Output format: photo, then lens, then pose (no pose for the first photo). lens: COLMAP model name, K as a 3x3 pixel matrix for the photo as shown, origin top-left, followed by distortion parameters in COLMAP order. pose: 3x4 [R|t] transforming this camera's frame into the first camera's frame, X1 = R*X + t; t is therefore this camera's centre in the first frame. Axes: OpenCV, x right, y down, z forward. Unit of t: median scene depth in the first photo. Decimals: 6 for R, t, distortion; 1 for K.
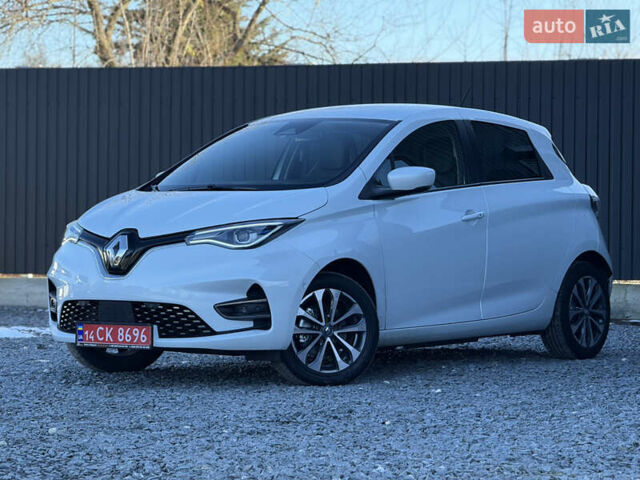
lens RADIAL K [[2274.2, 0, 320.0], [0, 2274.2, 240.0], [0, 0, 1]] dist [0.196836, 1.343878]
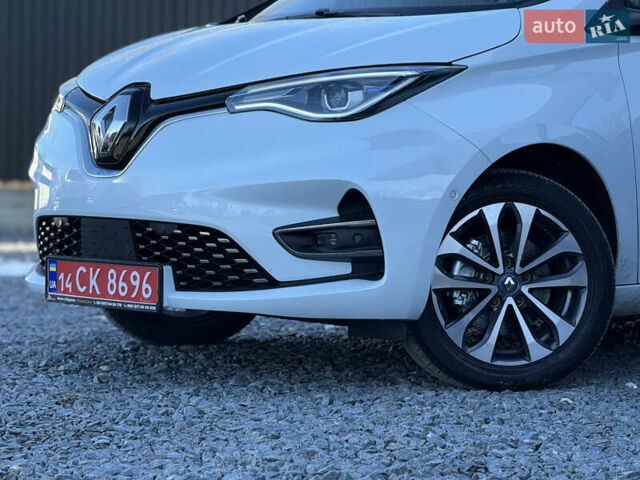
lens RADIAL K [[2274.2, 0, 320.0], [0, 2274.2, 240.0], [0, 0, 1]] dist [0.196836, 1.343878]
pose [[0.978952, 0.020279, -0.203080, 0.066470], [-0.014031, 0.999384, 0.032161, 0.013965], [0.203607, -0.028635, 0.978634, 0.488938]]
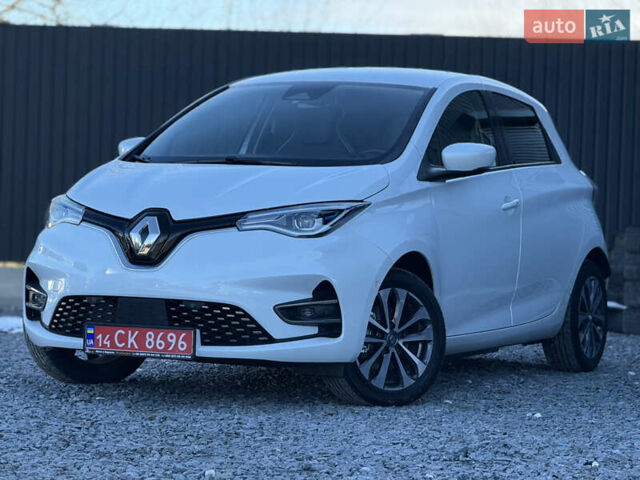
lens RADIAL K [[2274.2, 0, 320.0], [0, 2274.2, 240.0], [0, 0, 1]] dist [0.196836, 1.343878]
pose [[0.978701, 0.024960, 0.203770, -0.191380], [-0.026209, 0.999651, 0.003435, 0.001951], [-0.203613, -0.008702, 0.979013, 0.202480]]
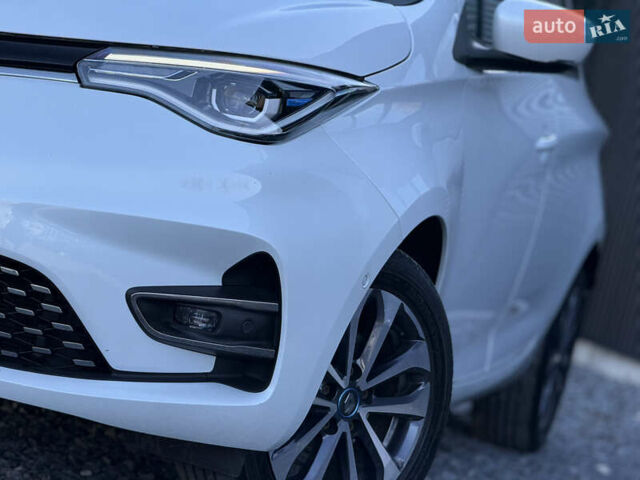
lens RADIAL K [[2274.2, 0, 320.0], [0, 2274.2, 240.0], [0, 0, 1]] dist [0.196836, 1.343878]
pose [[0.896643, 0.214816, 0.387150, -0.145621], [-0.245014, 0.969063, 0.029755, 0.005435], [-0.368781, -0.121536, 0.921536, 0.678224]]
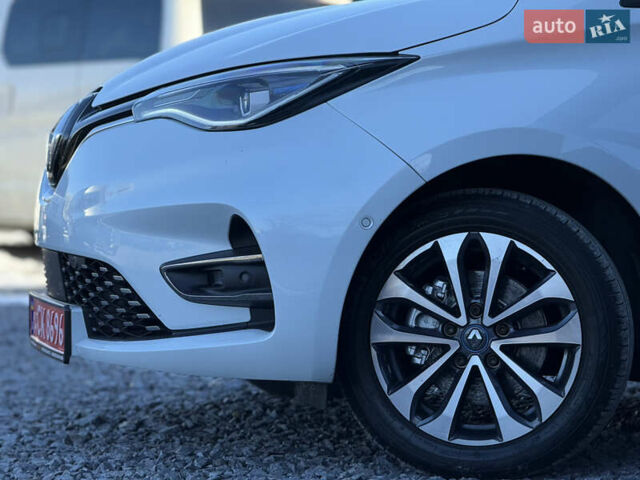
lens RADIAL K [[2274.2, 0, 320.0], [0, 2274.2, 240.0], [0, 0, 1]] dist [0.196836, 1.343878]
pose [[0.793644, 0.023025, -0.607947, 0.223135], [-0.006650, 0.999552, 0.029175, 0.011428], [0.608347, -0.019112, 0.793441, 0.674078]]
